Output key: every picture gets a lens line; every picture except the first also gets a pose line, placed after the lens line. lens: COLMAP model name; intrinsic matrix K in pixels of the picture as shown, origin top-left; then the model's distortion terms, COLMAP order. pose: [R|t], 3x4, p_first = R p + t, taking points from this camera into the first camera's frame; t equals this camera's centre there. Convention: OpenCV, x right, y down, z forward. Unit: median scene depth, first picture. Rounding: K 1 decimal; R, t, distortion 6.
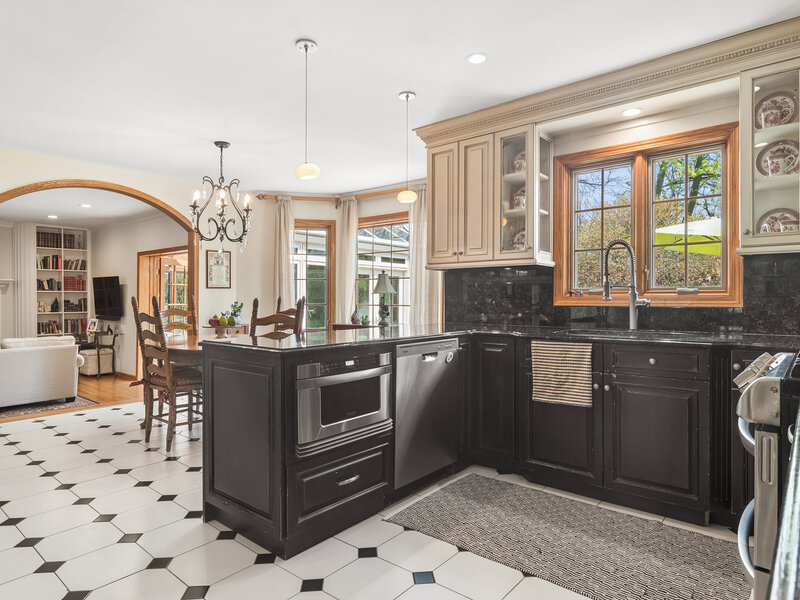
lens RADIAL K [[485.2, 0, 400.0], [0, 485.2, 300.0], [0, 0, 1]] dist [-0.003695, -0.000997]
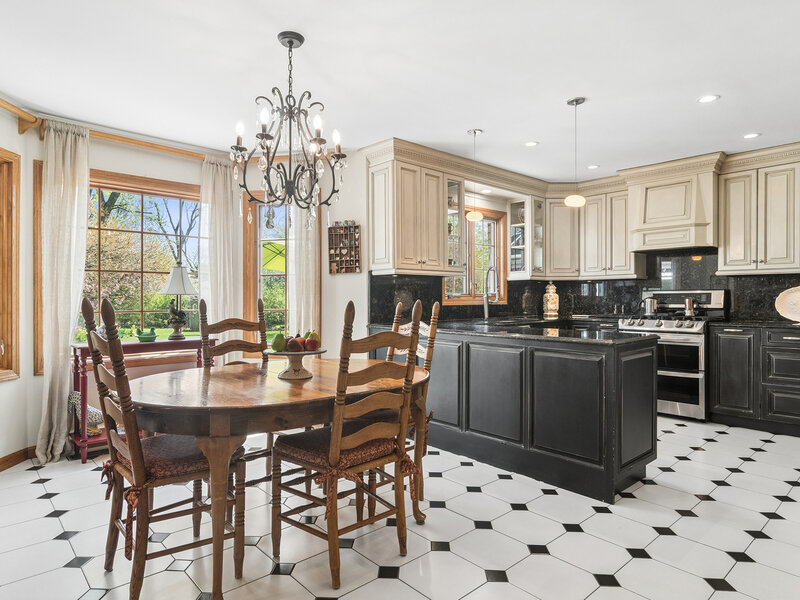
lens RADIAL K [[485.2, 0, 400.0], [0, 485.2, 300.0], [0, 0, 1]] dist [-0.003695, -0.000997]
pose [[0.136120, -0.005080, 0.990679, -1.233822], [0.005765, 0.999974, 0.004336, -0.012396], [-0.990676, 0.005121, 0.136146, 1.048481]]
